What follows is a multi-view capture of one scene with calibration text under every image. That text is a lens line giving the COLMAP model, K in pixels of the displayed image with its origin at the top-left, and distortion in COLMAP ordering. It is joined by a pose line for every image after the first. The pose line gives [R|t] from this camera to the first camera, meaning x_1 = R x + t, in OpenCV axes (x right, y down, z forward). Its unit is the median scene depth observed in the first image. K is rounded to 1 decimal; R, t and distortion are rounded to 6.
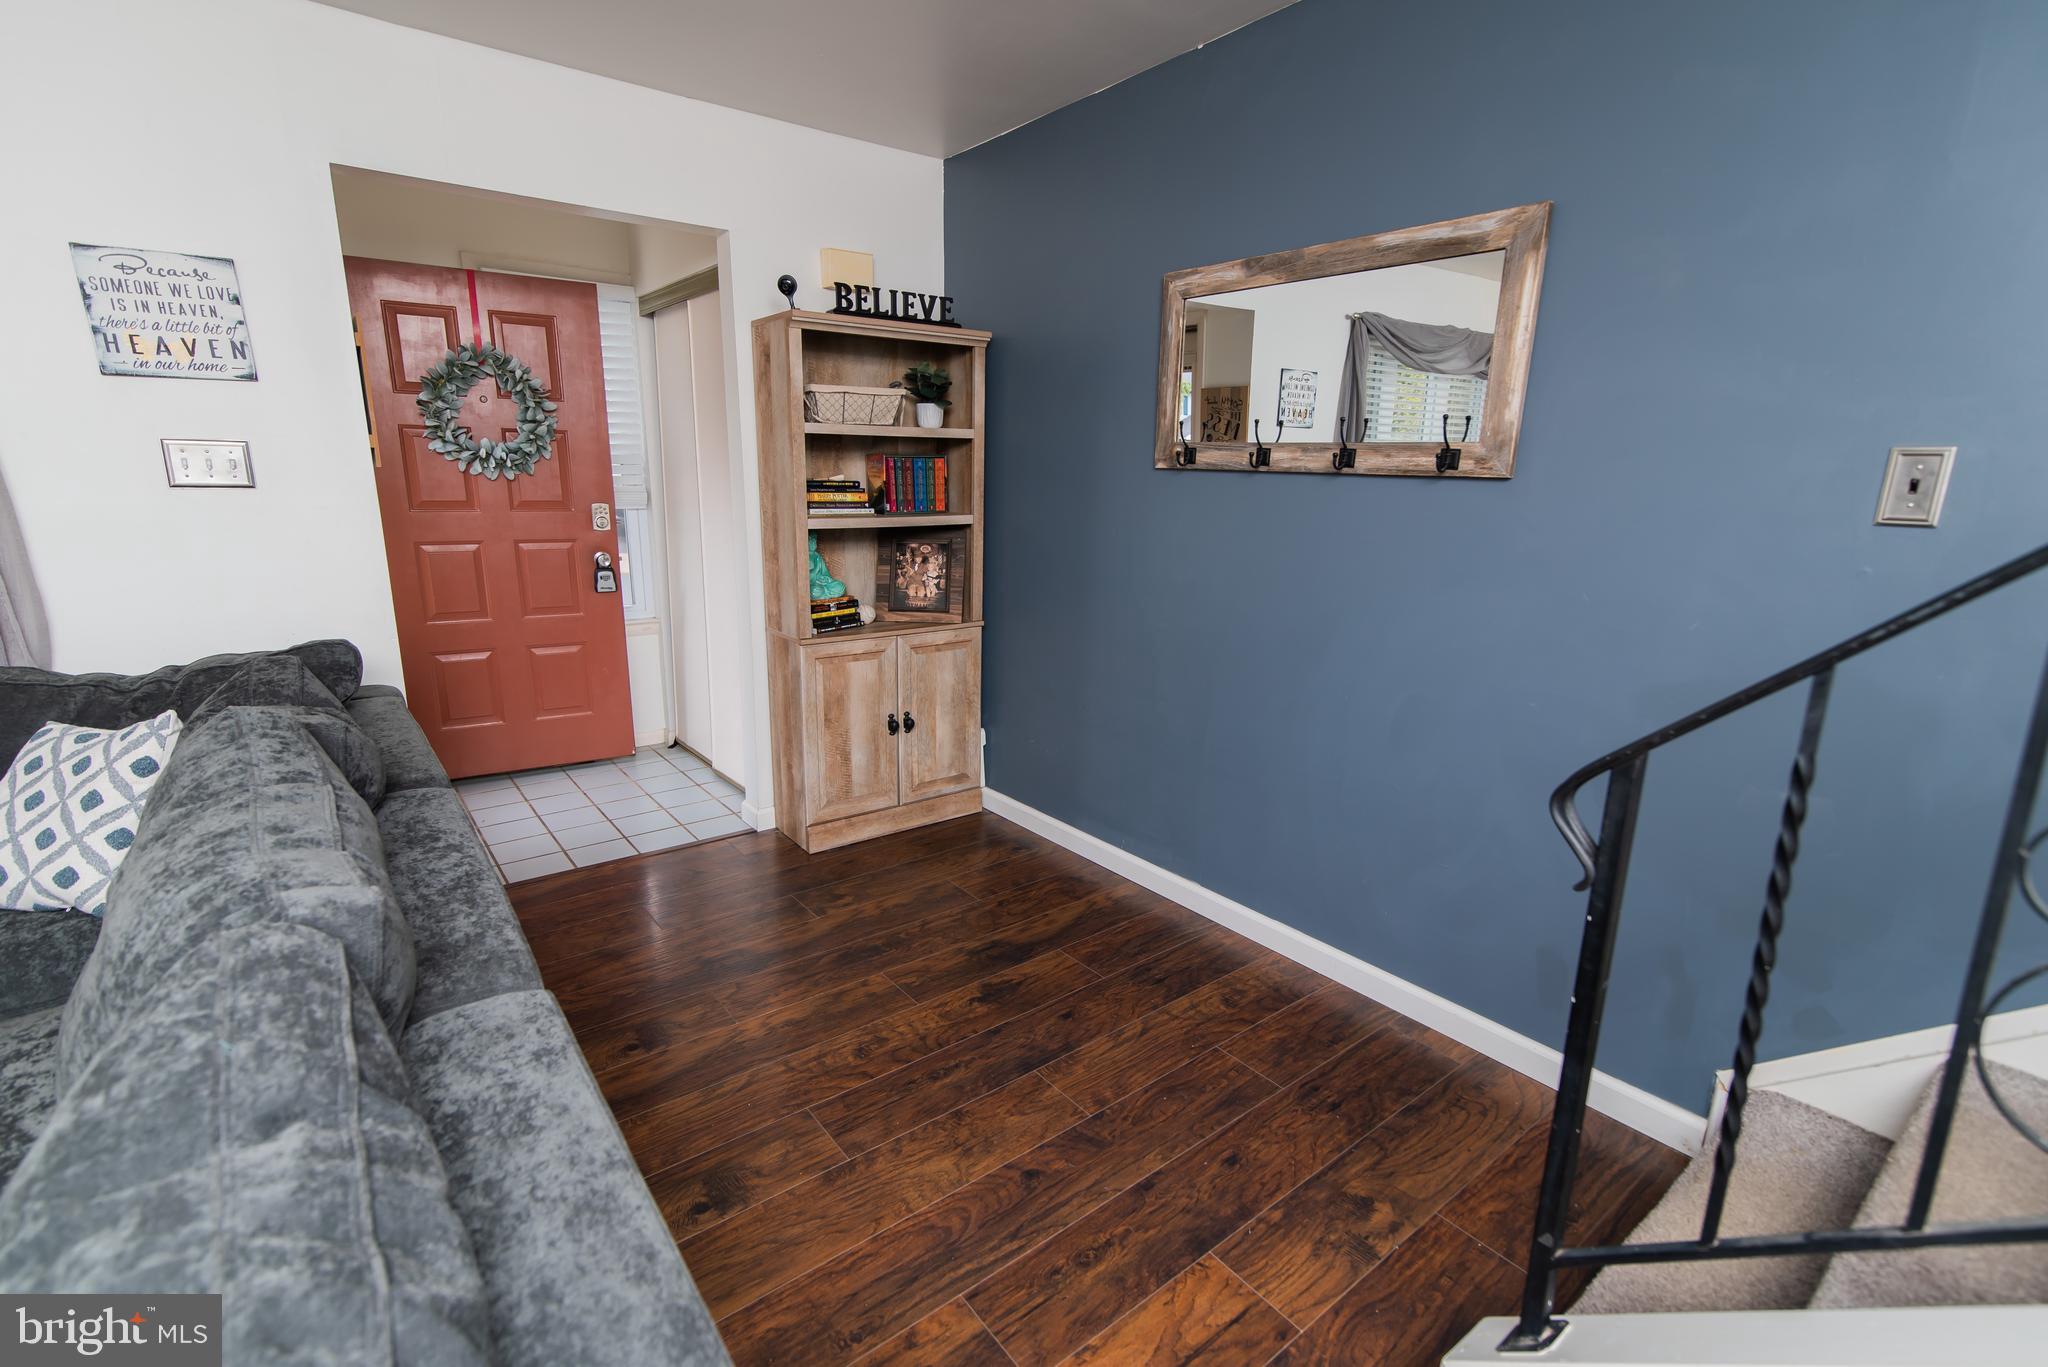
lens RADIAL K [[940.0, 0, 1023.8], [0, 940.0, 681.3], [0, 0, 1]] dist [0.013056, -0.000268]
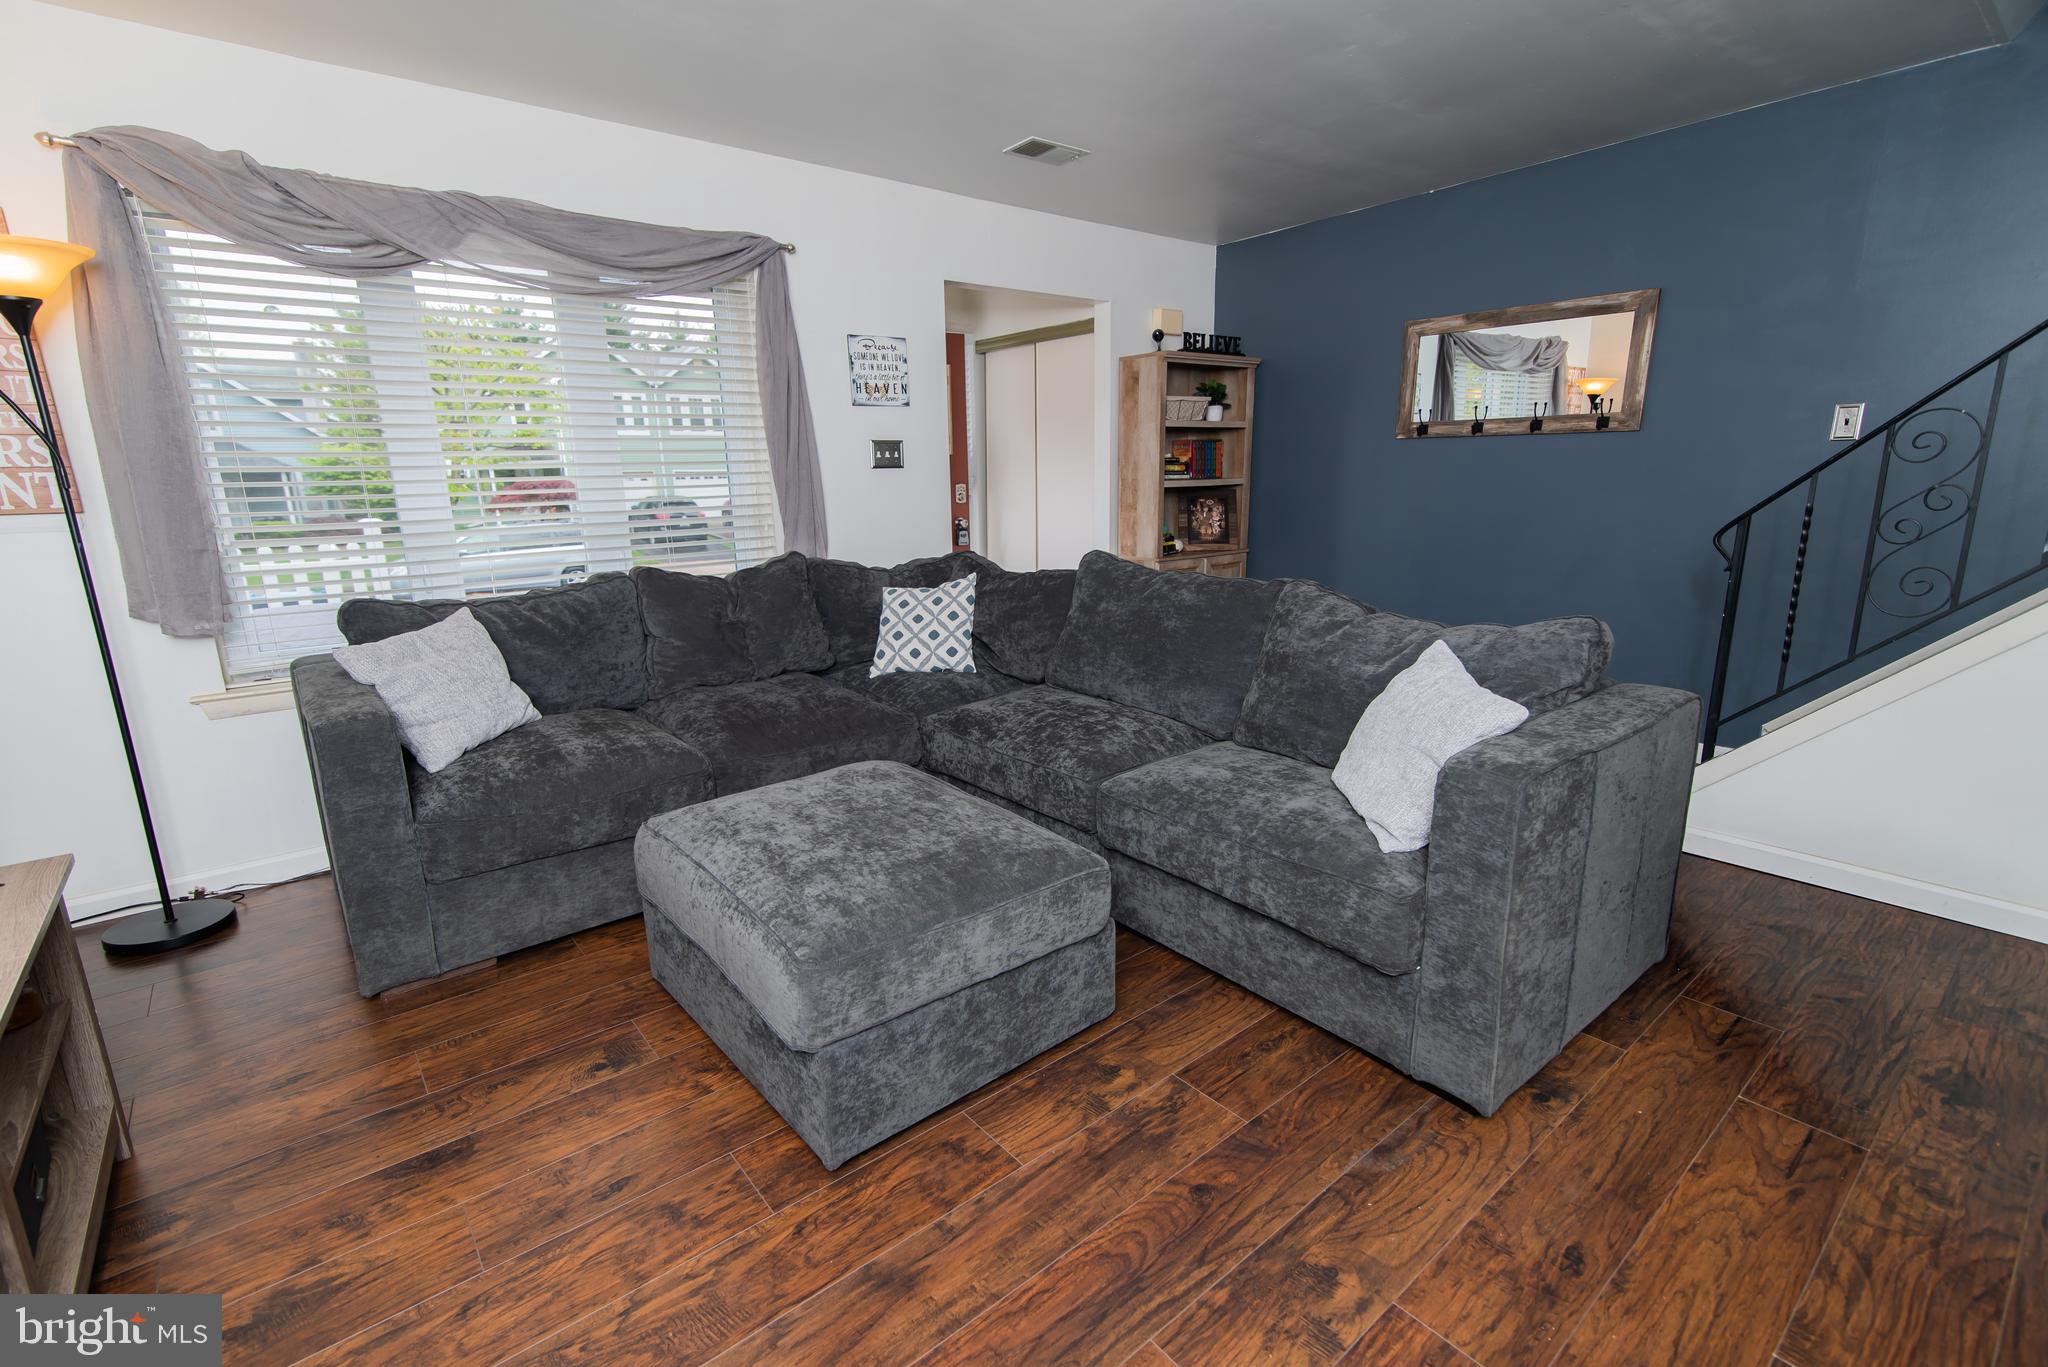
lens RADIAL K [[940.0, 0, 1015.8], [0, 940.0, 682.9], [0, 0, 1]] dist [0.013056, -0.000268]
pose [[0.999084, -0.039873, 0.015538, -0.540035], [0.039936, 0.999195, -0.003759, 0.170683], [-0.015376, 0.004376, 0.999872, -0.604060]]
